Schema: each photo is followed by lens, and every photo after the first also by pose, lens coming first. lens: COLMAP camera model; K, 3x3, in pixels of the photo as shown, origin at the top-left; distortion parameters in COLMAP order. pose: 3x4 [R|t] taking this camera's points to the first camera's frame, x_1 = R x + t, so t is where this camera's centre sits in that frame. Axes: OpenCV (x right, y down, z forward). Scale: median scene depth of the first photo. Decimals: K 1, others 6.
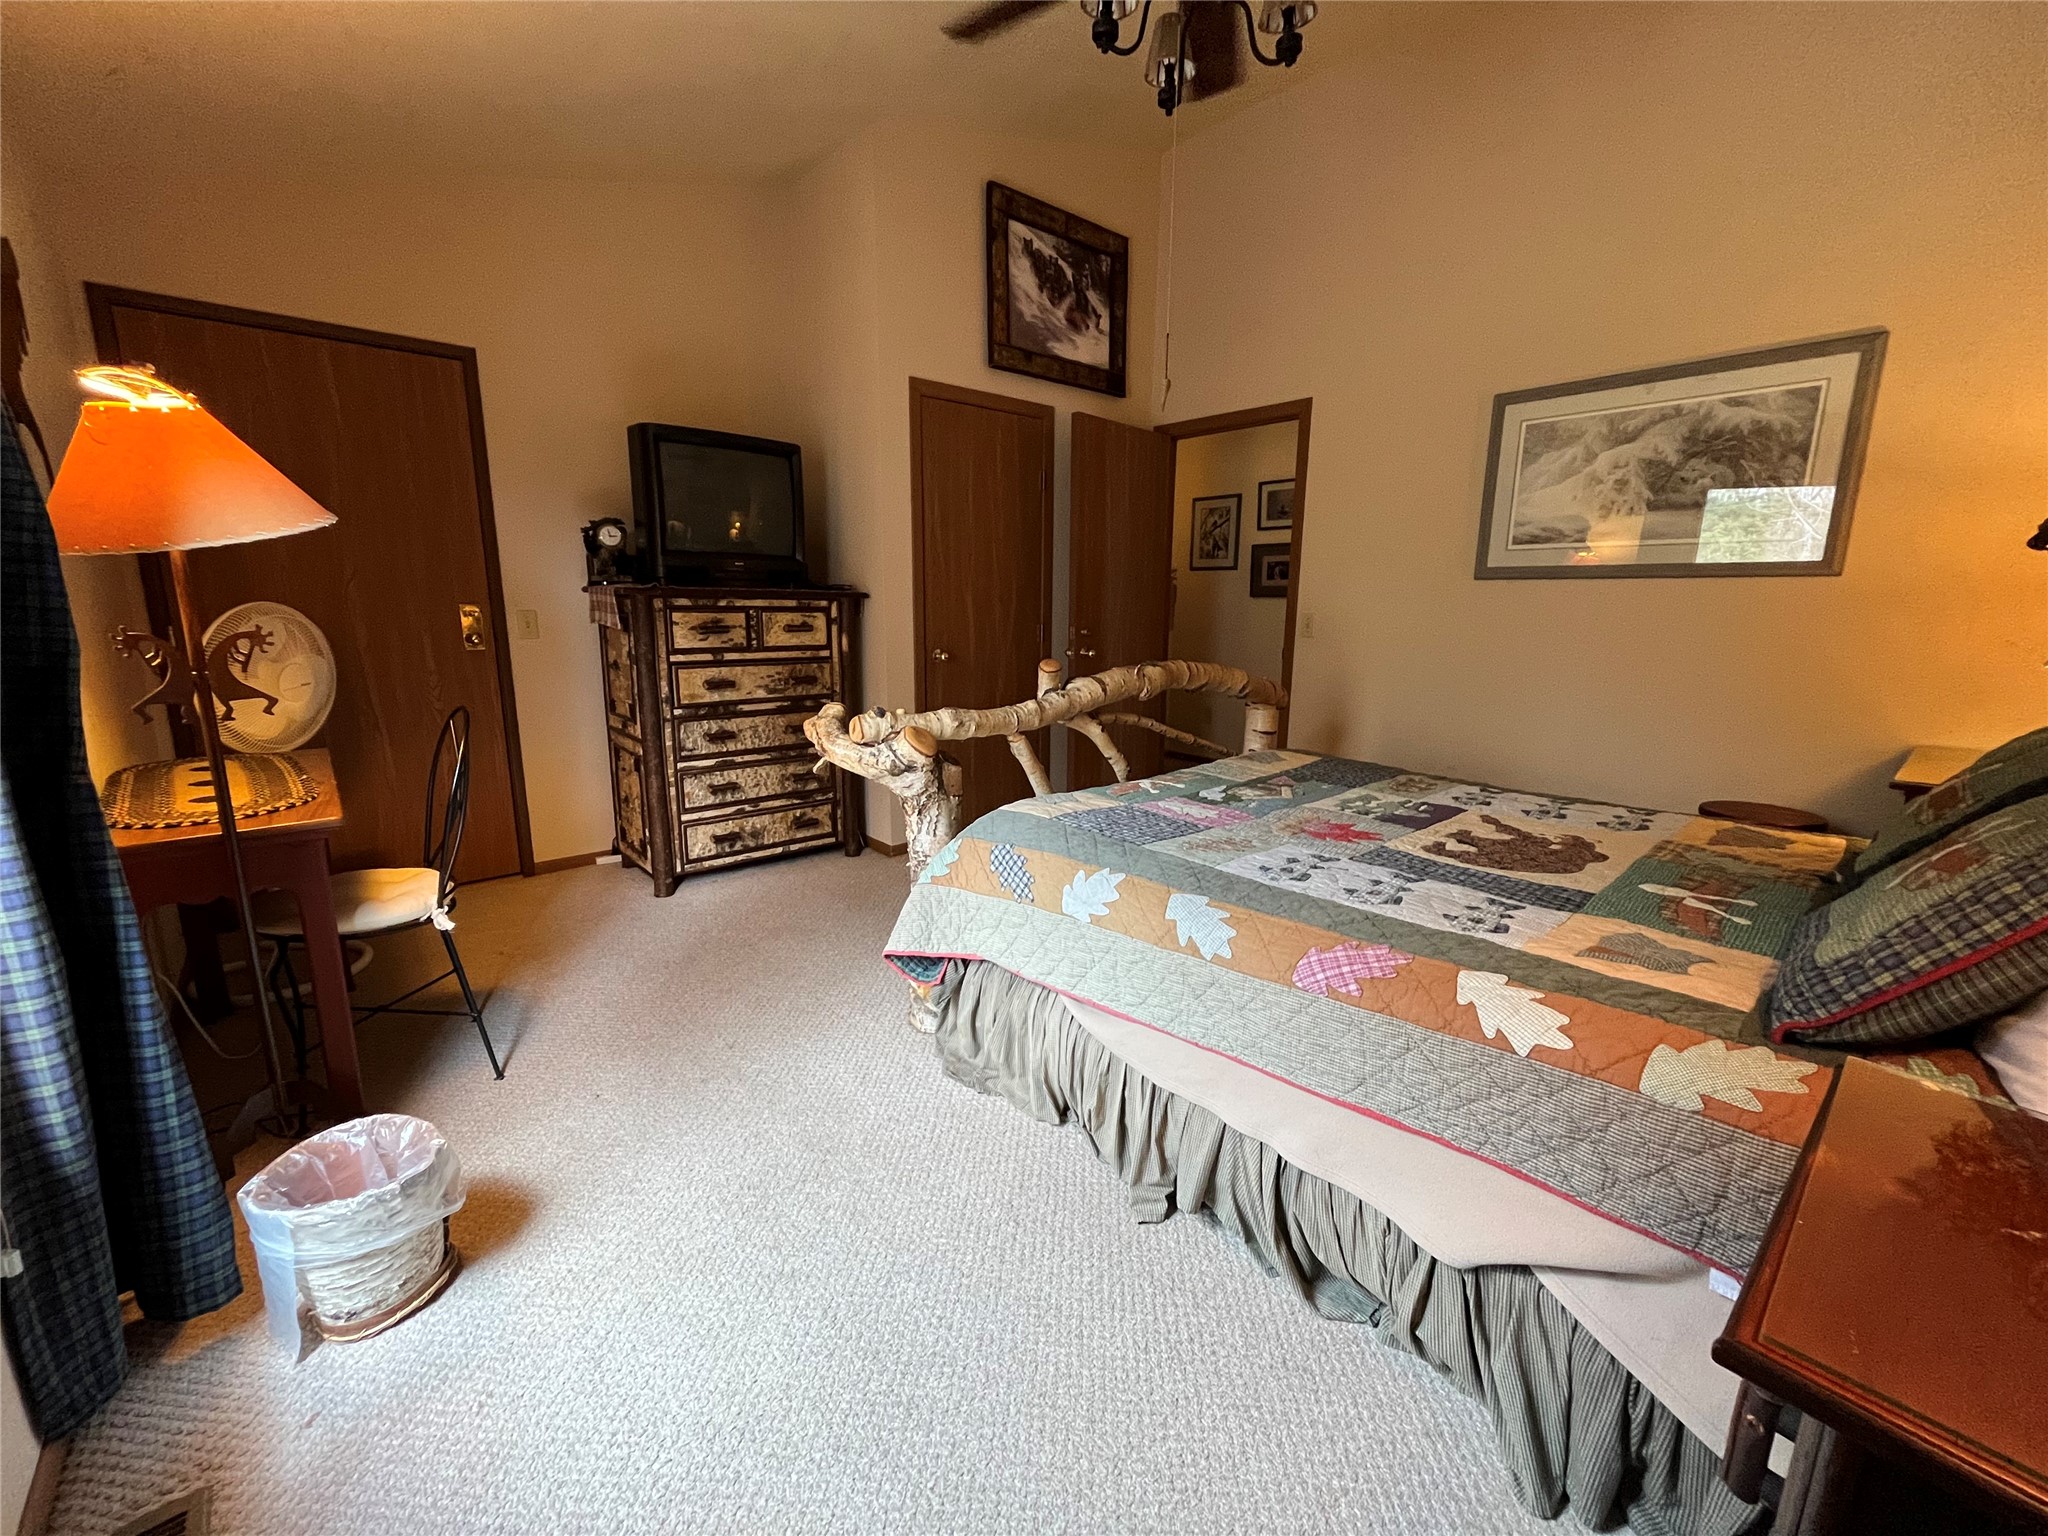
lens RADIAL K [[826.4, 0, 1021.9], [0, 826.4, 767.5], [0, 0, 1]] dist [-0.011015, 0.000017]
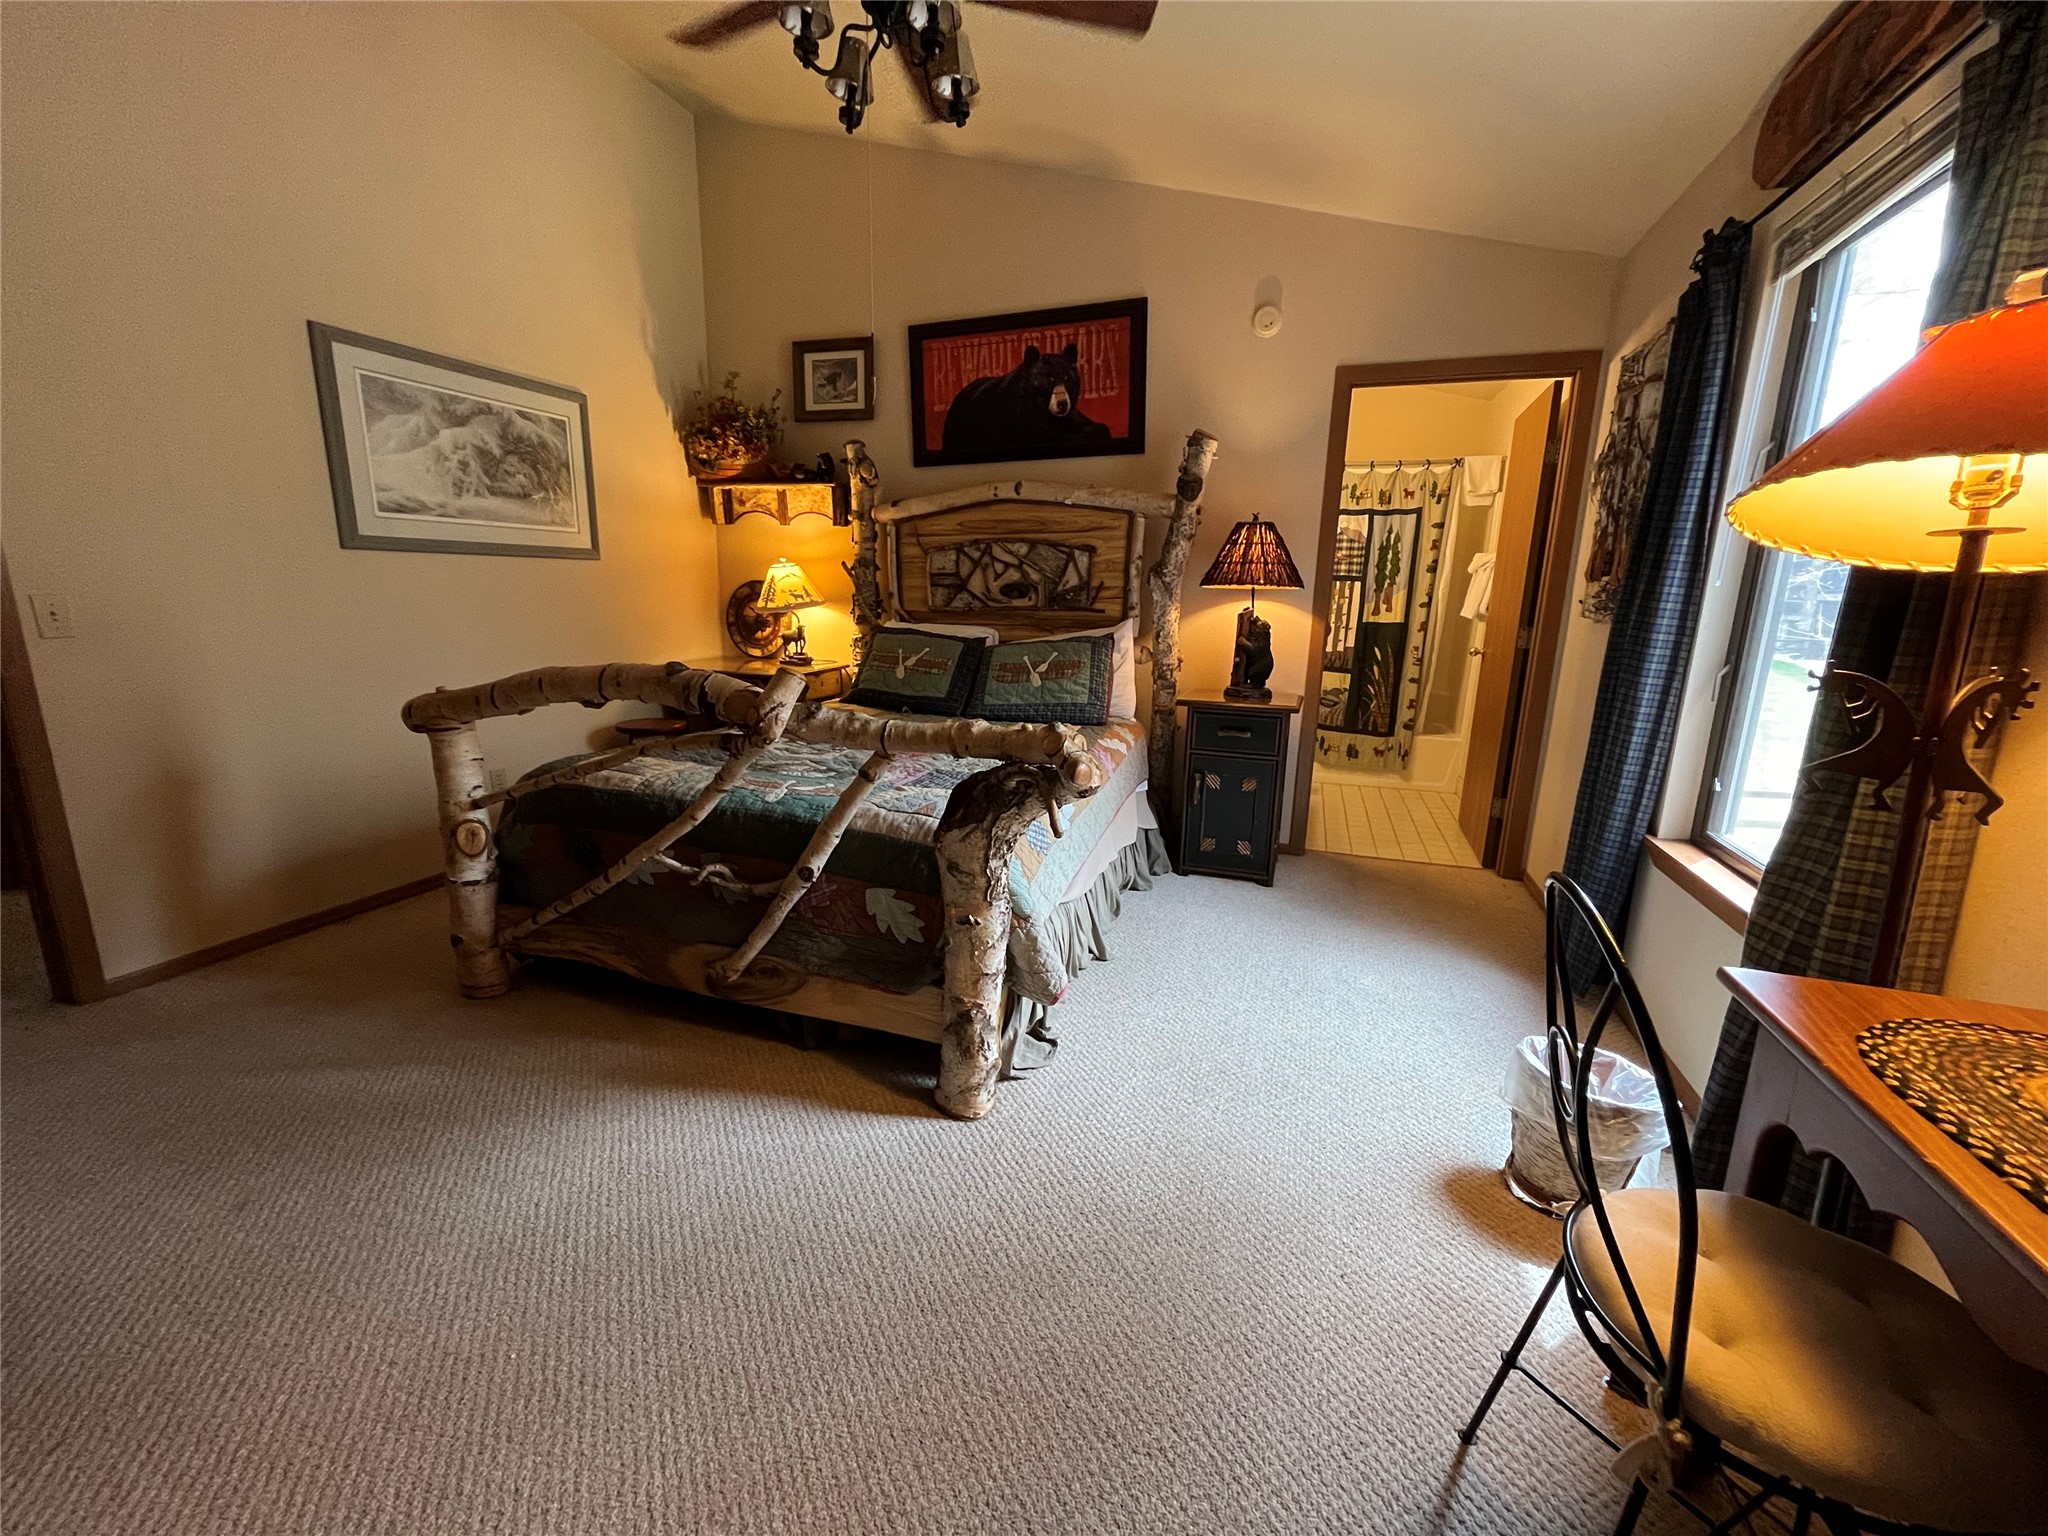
lens RADIAL K [[826.4, 0, 1020.7], [0, 826.4, 766.9], [0, 0, 1]] dist [-0.011015, 0.000017]
pose [[-0.510792, -0.200431, 0.836014, -0.588623], [0.146362, 0.937973, 0.314300, -0.203953], [-0.847154, 0.282903, -0.449773, 0.958721]]
